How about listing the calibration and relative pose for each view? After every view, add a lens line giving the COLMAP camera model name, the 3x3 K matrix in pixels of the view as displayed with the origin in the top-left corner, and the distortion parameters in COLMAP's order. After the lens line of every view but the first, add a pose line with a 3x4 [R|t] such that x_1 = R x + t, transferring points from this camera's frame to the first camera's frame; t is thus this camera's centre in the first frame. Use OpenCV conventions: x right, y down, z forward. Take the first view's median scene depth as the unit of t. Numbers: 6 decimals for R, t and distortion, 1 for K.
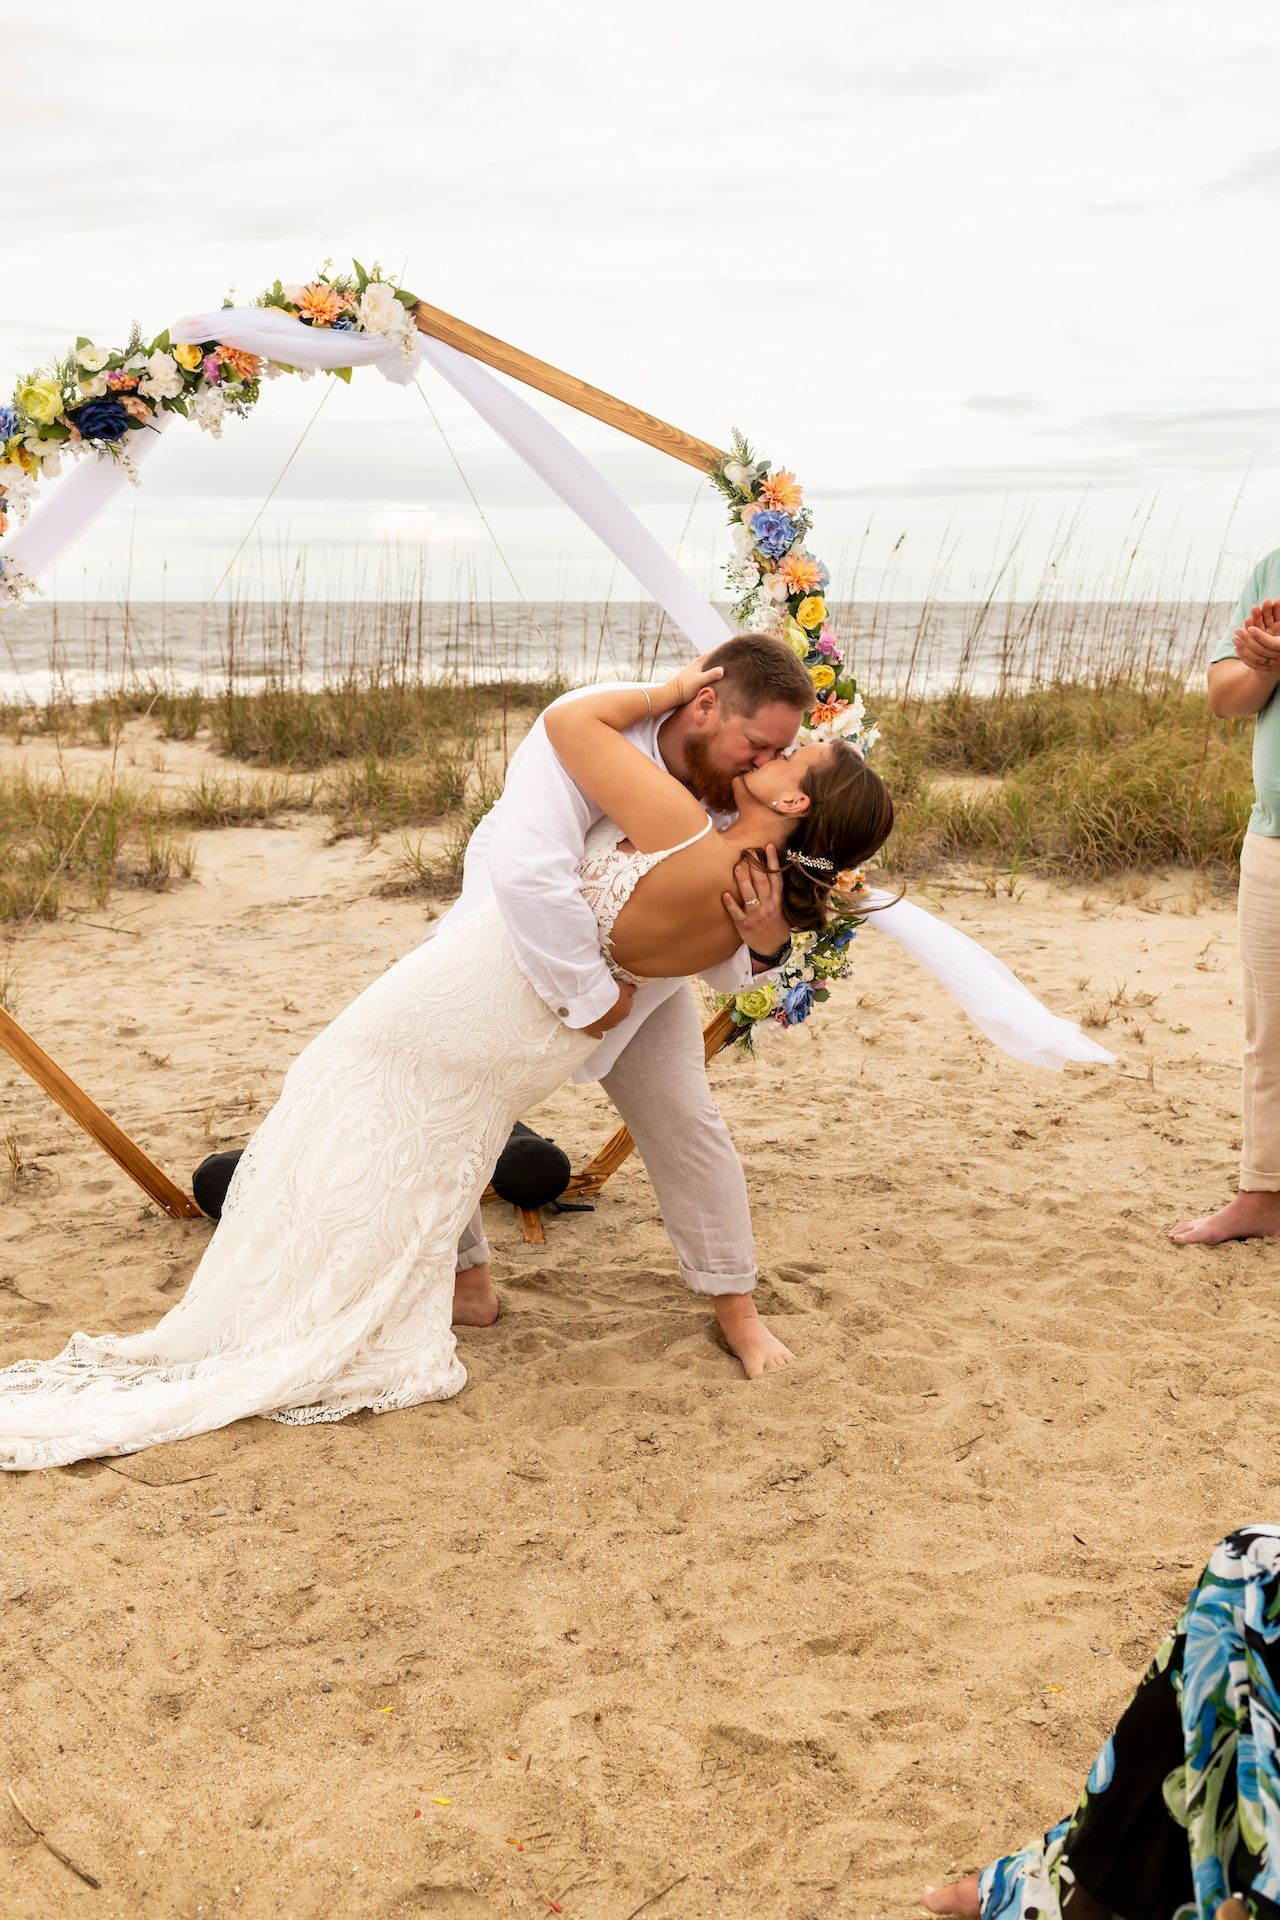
lens RADIAL K [[1895.9, 0, 605.8], [0, 1895.9, 947.0], [0, 0, 1]] dist [0.040274, 0.000000]
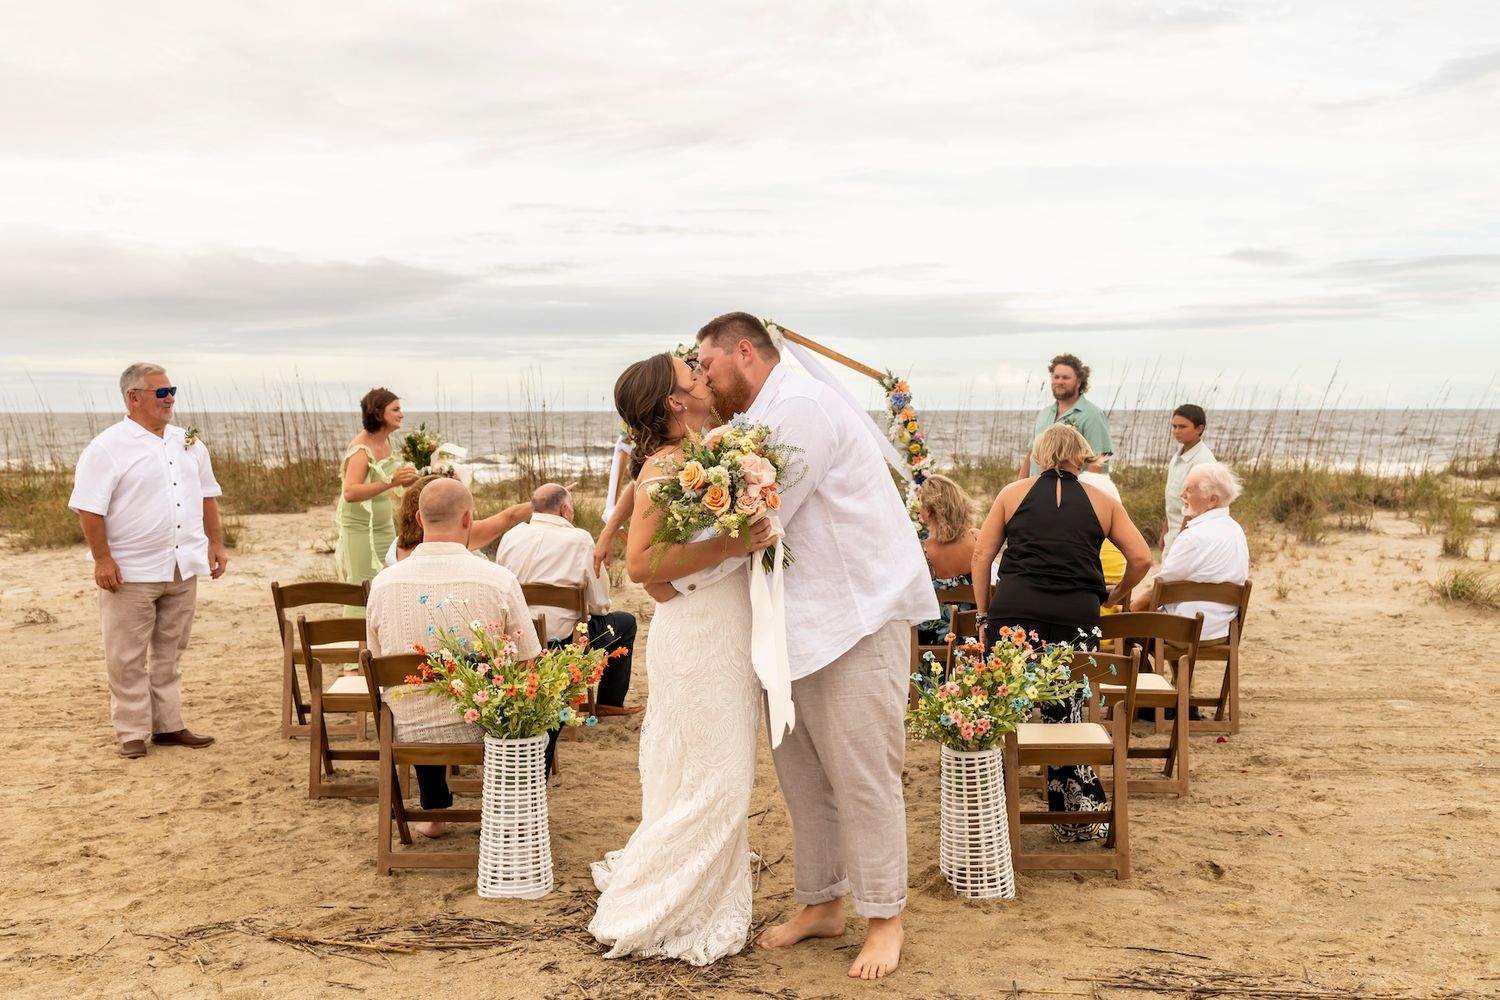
lens RADIAL K [[1481.2, 0, 753.8], [0, 1481.2, 479.3], [0, 0, 1]] dist [0.040274, 0.000000]
pose [[0.992012, 0.006456, -0.125978, 0.156113], [-0.023175, 0.991018, -0.131703, 0.221737], [0.123996, 0.133570, 0.983252, -1.332040]]
